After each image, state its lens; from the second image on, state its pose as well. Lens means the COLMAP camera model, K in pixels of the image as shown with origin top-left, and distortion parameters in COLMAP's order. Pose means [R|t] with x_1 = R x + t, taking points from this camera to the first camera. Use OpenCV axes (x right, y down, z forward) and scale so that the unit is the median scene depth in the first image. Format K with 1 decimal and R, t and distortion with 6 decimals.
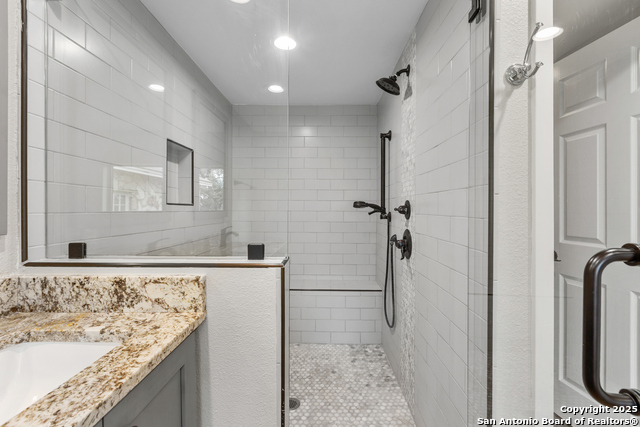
lens RADIAL K [[286.1, 0, 316.4], [0, 286.1, 213.5], [0, 0, 1]] dist [-0.001974, 0.000055]
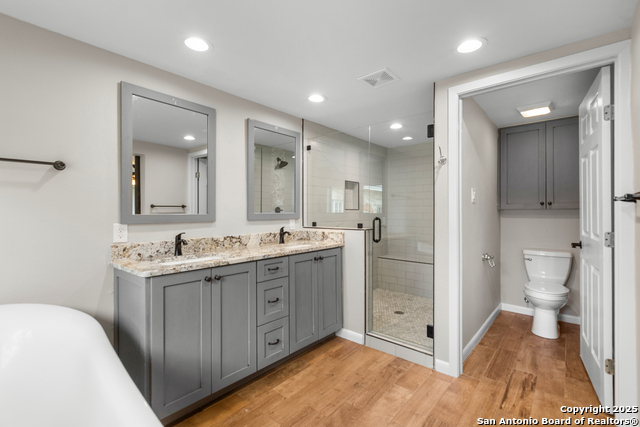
lens RADIAL K [[286.1, 0, 319.0], [0, 286.1, 214.6], [0, 0, 1]] dist [-0.001974, 0.000055]
pose [[0.775974, 0.002393, -0.630761, 1.466144], [-0.003672, 0.999993, -0.000724, 0.018457], [0.630754, 0.002878, 0.775977, -1.739250]]
